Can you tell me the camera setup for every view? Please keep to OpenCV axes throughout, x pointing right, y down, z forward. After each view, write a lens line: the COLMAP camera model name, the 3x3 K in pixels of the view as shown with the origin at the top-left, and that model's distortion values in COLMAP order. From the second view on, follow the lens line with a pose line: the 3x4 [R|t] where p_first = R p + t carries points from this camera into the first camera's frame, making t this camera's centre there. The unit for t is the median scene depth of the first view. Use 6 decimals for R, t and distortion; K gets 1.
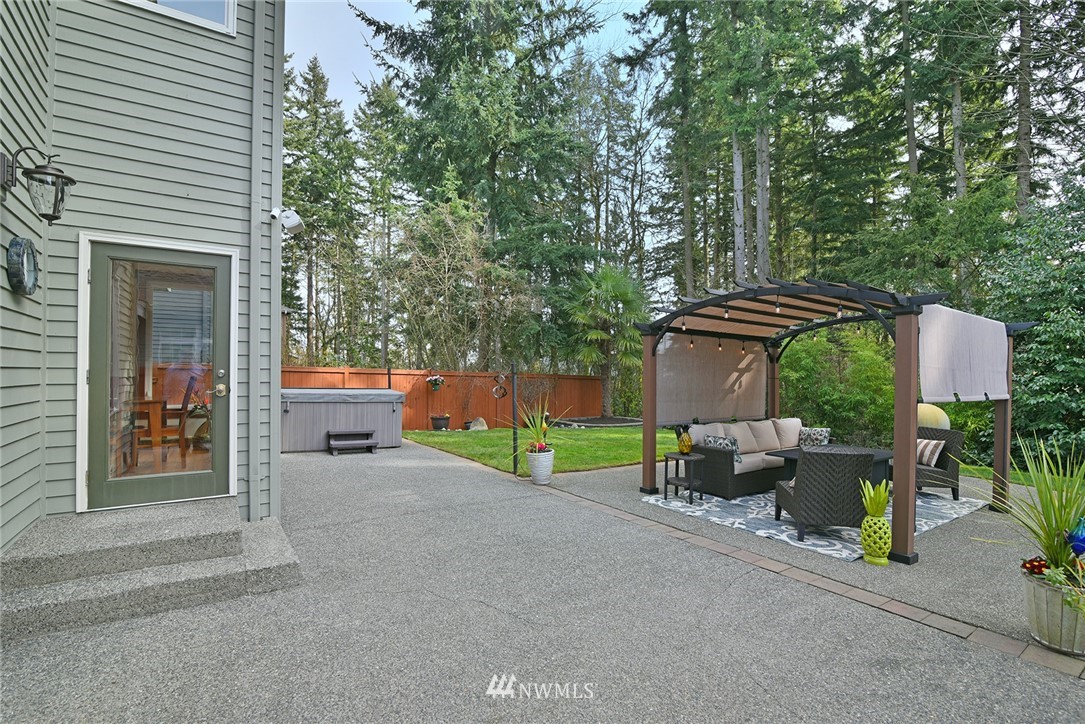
lens RADIAL K [[506.2, 0, 542.5], [0, 506.2, 362.0], [0, 0, 1]] dist [-0.002110, -0.000168]
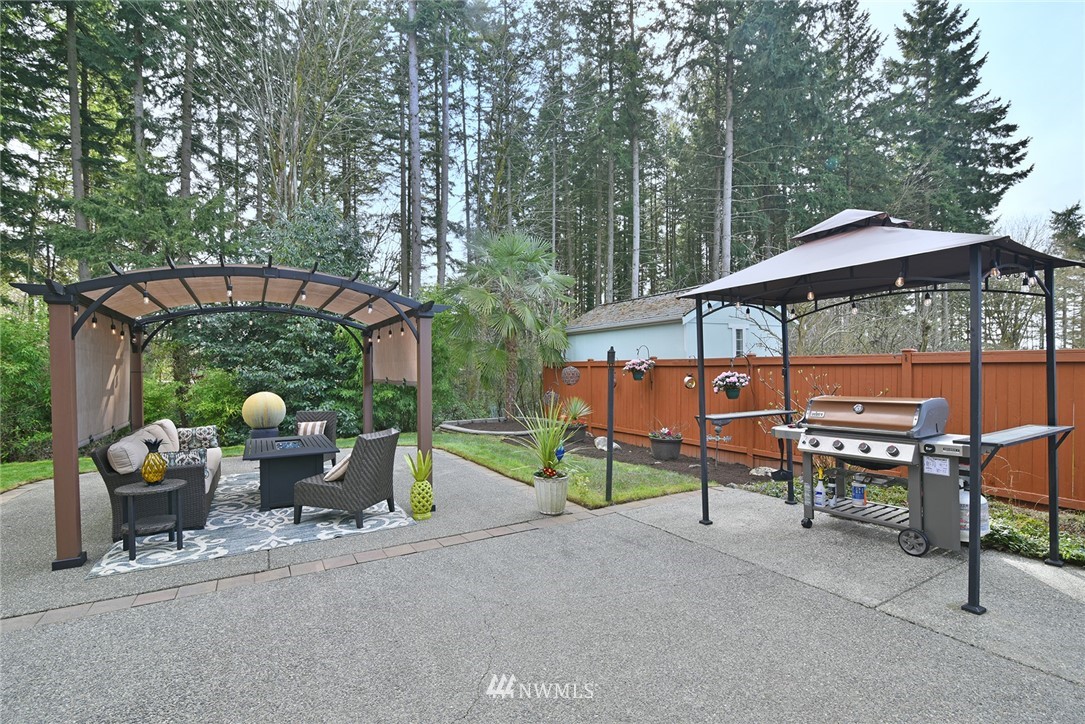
lens RADIAL K [[506.2, 0, 542.5], [0, 506.2, 362.0], [0, 0, 1]] dist [-0.002110, -0.000168]
pose [[0.066579, -0.003083, 0.997776, -0.451223], [-0.017248, 0.999842, 0.004240, 0.004286], [-0.997632, -0.017492, 0.066515, 0.516648]]
